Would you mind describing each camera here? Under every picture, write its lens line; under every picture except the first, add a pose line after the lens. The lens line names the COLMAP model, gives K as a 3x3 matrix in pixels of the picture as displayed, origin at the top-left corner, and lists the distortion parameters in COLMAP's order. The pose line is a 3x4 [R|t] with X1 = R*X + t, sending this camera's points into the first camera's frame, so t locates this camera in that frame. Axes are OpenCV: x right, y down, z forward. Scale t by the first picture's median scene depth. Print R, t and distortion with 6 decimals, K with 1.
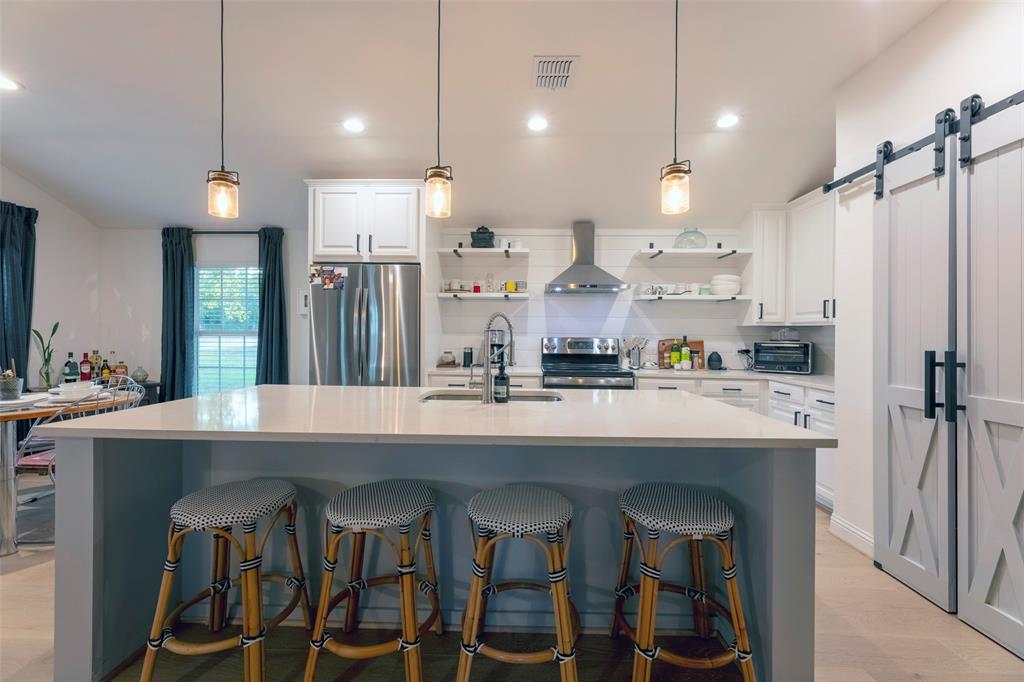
lens RADIAL K [[412.6, 0, 509.4], [0, 412.6, 339.6], [0, 0, 1]] dist [-0.003453, 0.001311]
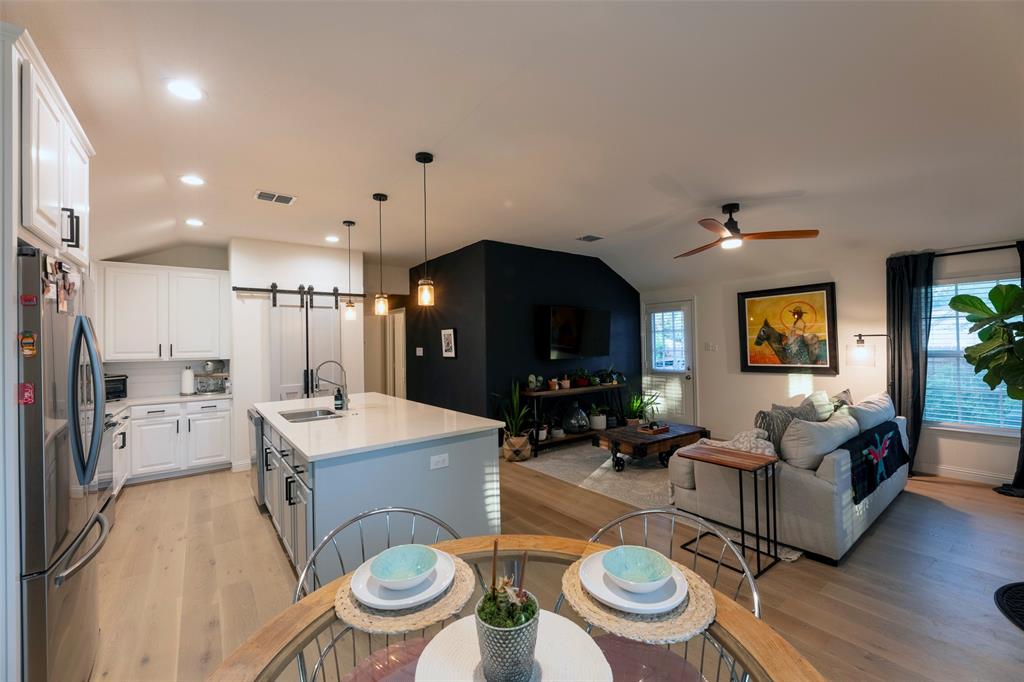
lens RADIAL K [[412.6, 0, 508.3], [0, 412.6, 338.4], [0, 0, 1]] dist [-0.003453, 0.001311]
pose [[-0.623086, 0.015633, 0.781997, -1.035651], [0.023339, 0.999727, -0.001390, -0.076815], [-0.781805, 0.017385, -0.623281, 0.843588]]
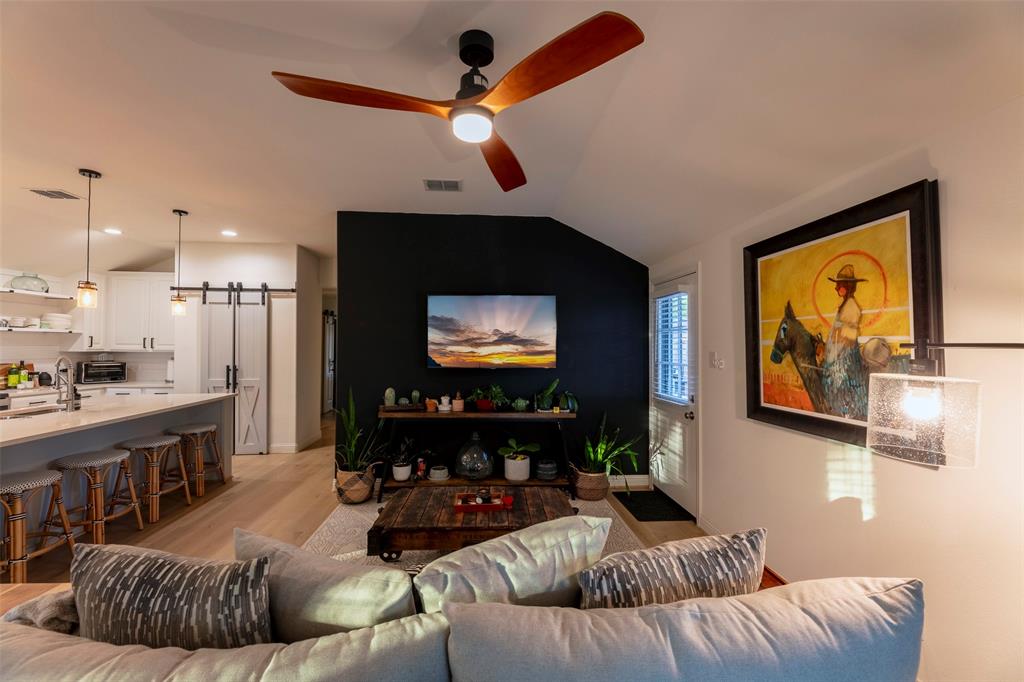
lens RADIAL K [[412.6, 0, 510.7], [0, 412.6, 339.5], [0, 0, 1]] dist [-0.003453, 0.001311]
pose [[-0.113140, 0.005467, 0.993564, -1.033183], [0.003081, 0.999982, -0.005151, -0.066950], [-0.993574, 0.002479, -0.113154, -0.316414]]
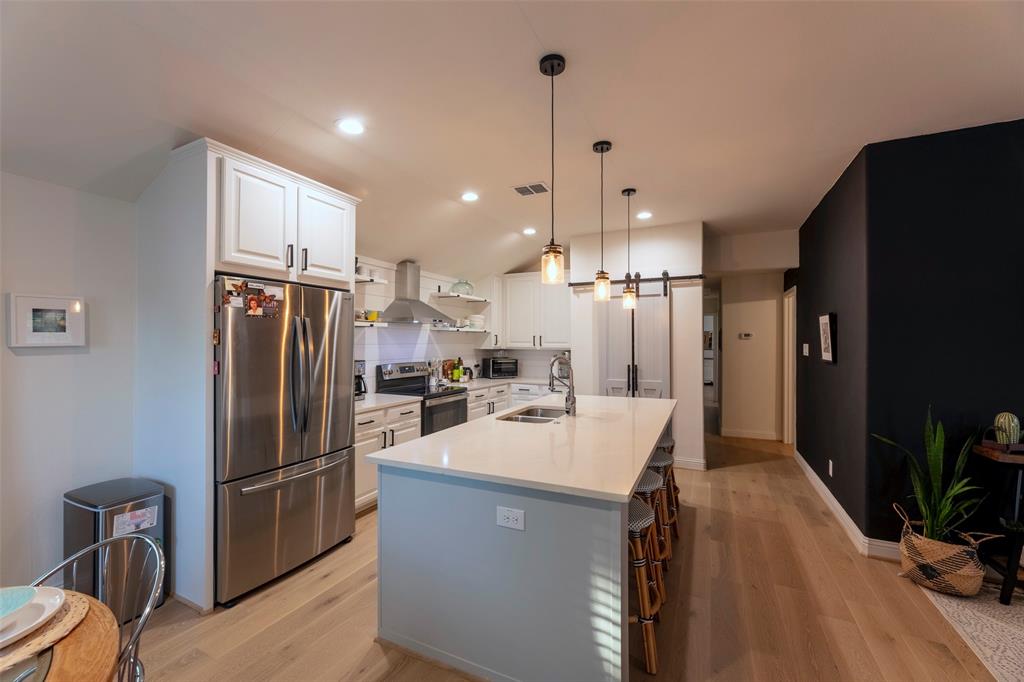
lens RADIAL K [[412.6, 0, 512.7], [0, 412.6, 338.6], [0, 0, 1]] dist [-0.003453, 0.001311]
pose [[0.406850, -0.003485, 0.913488, -0.835769], [0.013503, 0.999906, -0.002199, -0.072347], [-0.913395, 0.013230, 0.406859, 0.308394]]
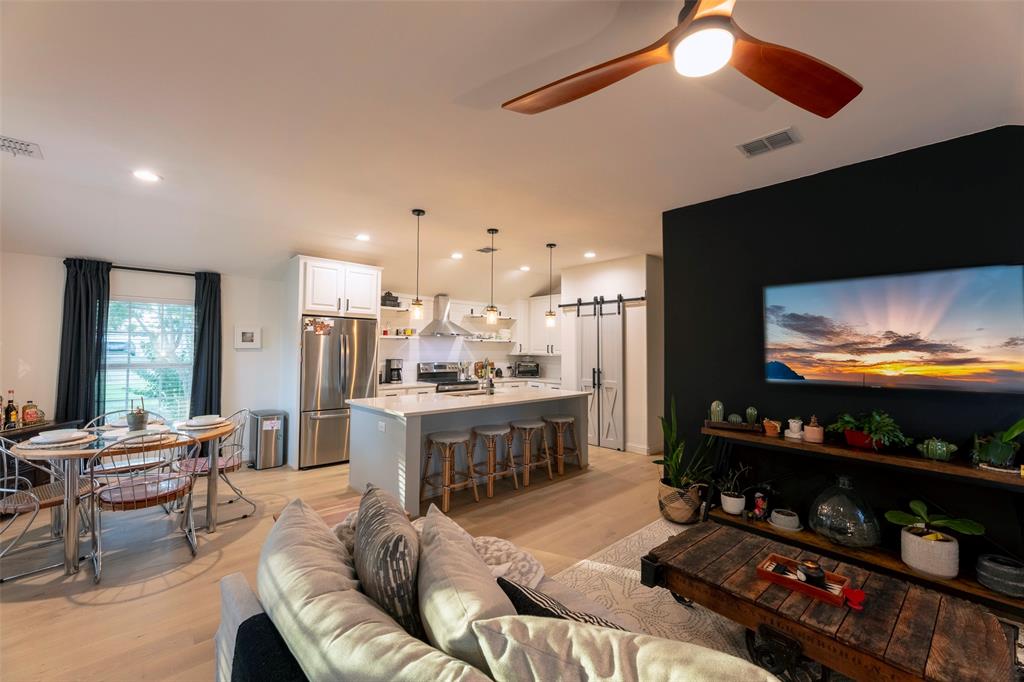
lens RADIAL K [[412.6, 0, 511.2], [0, 412.6, 339.7], [0, 0, 1]] dist [-0.003453, 0.001311]
pose [[0.711655, 0.014218, 0.702385, -0.910146], [0.003571, 0.999709, -0.023855, -0.064018], [-0.702520, 0.019485, 0.711397, -0.459021]]
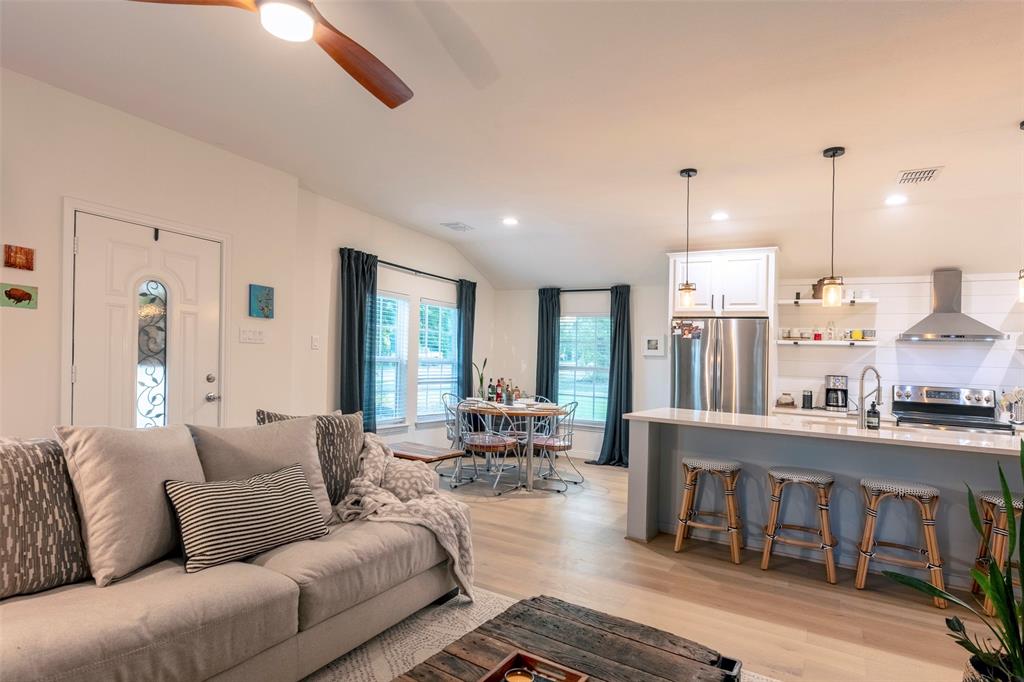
lens RADIAL K [[534.8, 0, 484.4], [0, 534.8, 346.2], [0, 0, 1]] dist [0.004314, -0.003865]
pose [[0.862060, 0.014804, -0.506589, -0.131466], [-0.043871, 0.998001, -0.045490, 0.004473], [0.504903, 0.061440, 0.860987, -0.695004]]
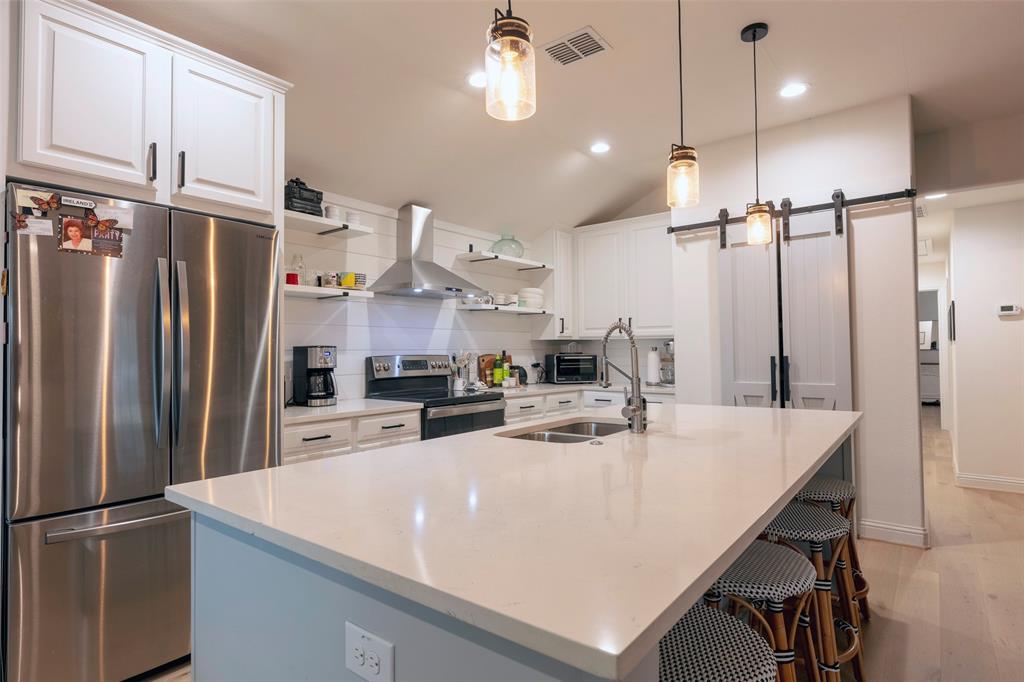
lens RADIAL K [[534.8, 0, 514.5], [0, 534.8, 336.7], [0, 0, 1]] dist [0.004314, -0.003865]
pose [[0.595433, 0.005627, 0.803385, -0.573472], [0.024936, 0.999364, -0.025481, -0.009660], [-0.803018, 0.035206, 0.594914, 0.298372]]
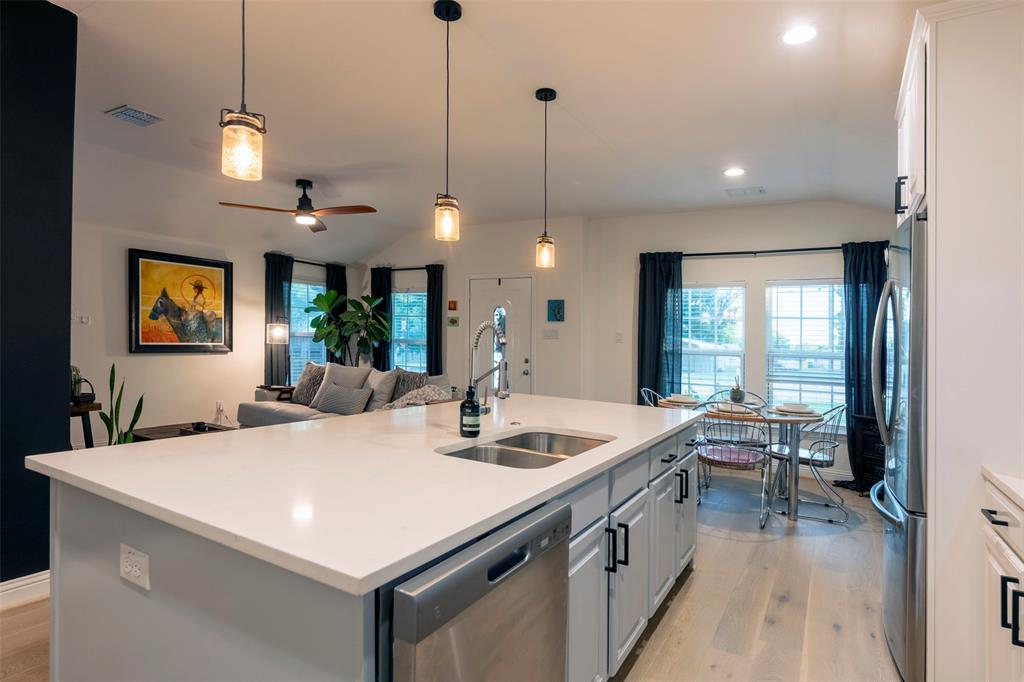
lens RADIAL K [[534.8, 0, 530.1], [0, 534.8, 366.9], [0, 0, 1]] dist [0.004314, -0.003865]
pose [[-0.445417, 0.018431, -0.895134, 0.492827], [-0.047569, 0.997889, 0.044217, -0.015530], [0.894059, 0.062275, -0.443600, 0.881313]]
